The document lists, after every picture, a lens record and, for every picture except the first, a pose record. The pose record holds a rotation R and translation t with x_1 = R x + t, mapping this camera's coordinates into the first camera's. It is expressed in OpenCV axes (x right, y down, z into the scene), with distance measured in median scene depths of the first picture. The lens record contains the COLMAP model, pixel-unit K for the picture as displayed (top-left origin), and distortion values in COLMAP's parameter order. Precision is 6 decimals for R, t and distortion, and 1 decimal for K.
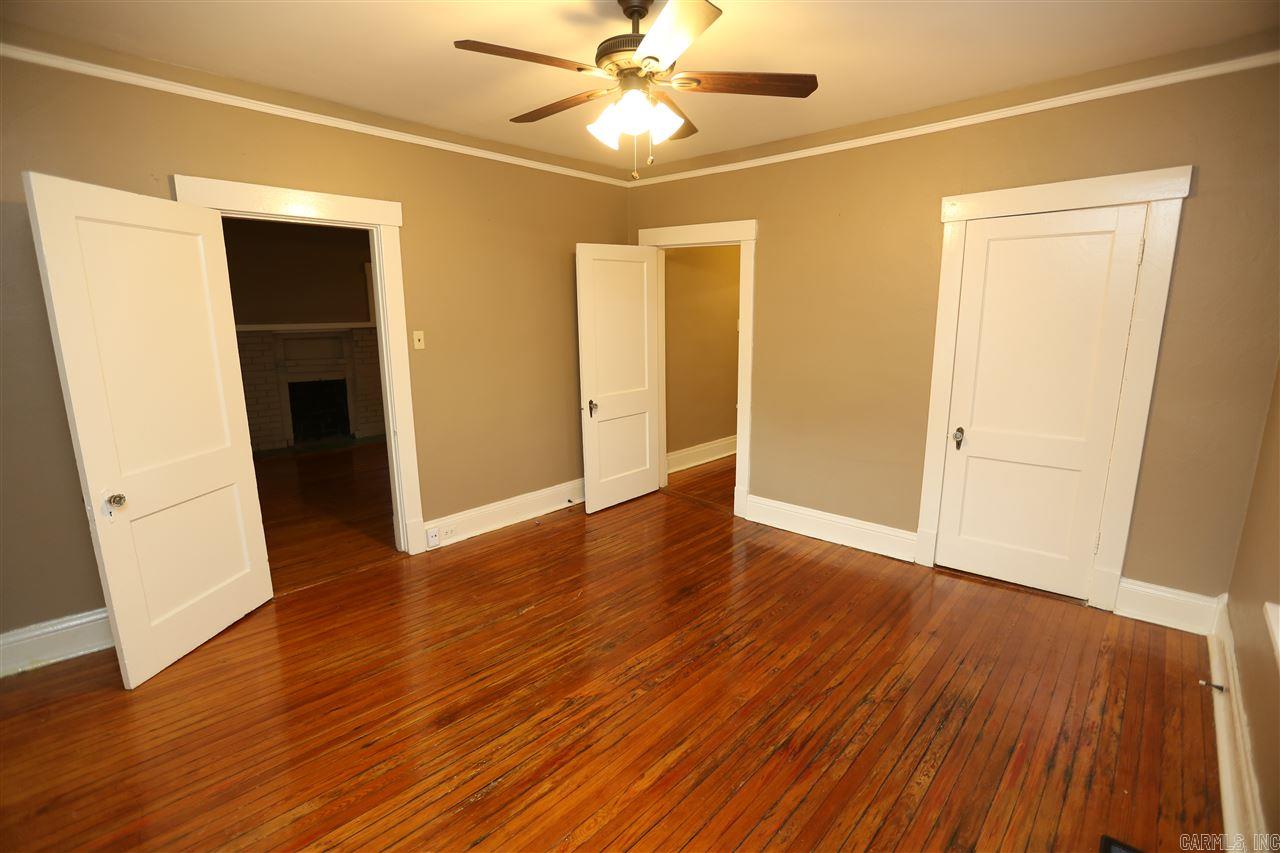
lens RADIAL K [[577.4, 0, 639.0], [0, 577.4, 428.5], [0, 0, 1]] dist [-0.046308, 0.009134]
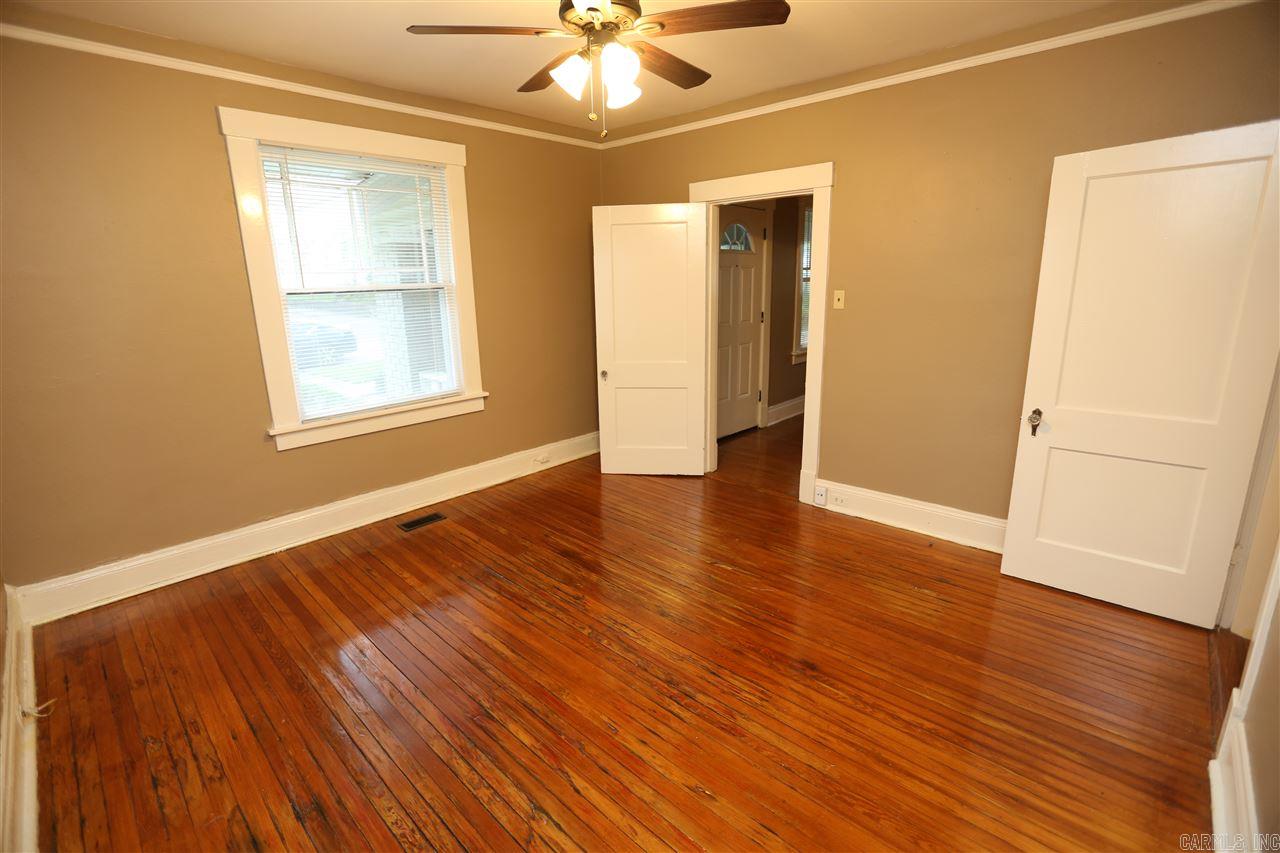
lens RADIAL K [[577.4, 0, 632.7], [0, 577.4, 428.4], [0, 0, 1]] dist [-0.046308, 0.009134]
pose [[-0.011043, 0.248822, -0.968486, 0.880239], [-0.173433, 0.953389, 0.246921, -0.172253], [0.984784, 0.170694, 0.032625, 0.907312]]
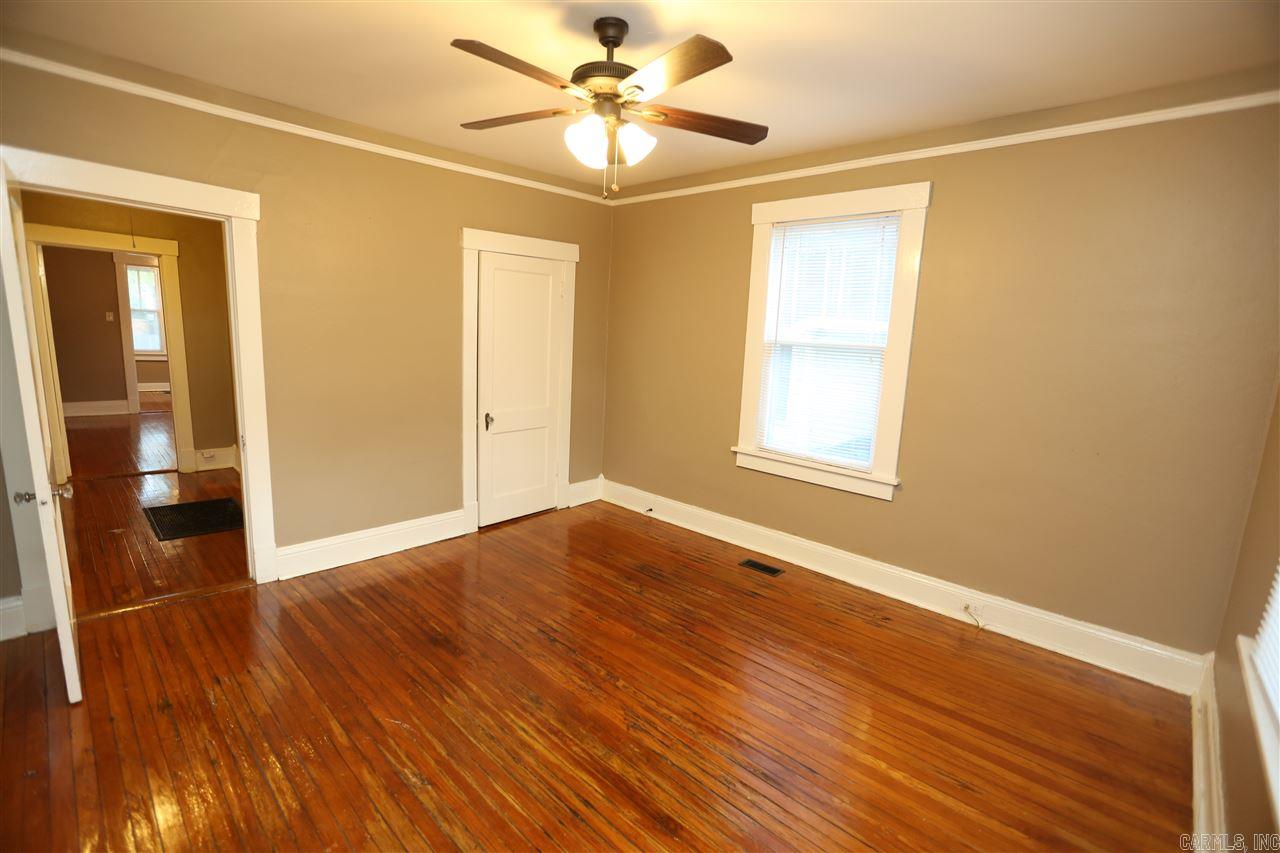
lens RADIAL K [[577.4, 0, 638.1], [0, 577.4, 422.0], [0, 0, 1]] dist [-0.046308, 0.009134]
pose [[0.017889, -0.150661, 0.988424, -0.901163], [0.151045, 0.977643, 0.146284, -0.153649], [-0.988365, 0.146680, 0.040246, 0.786272]]
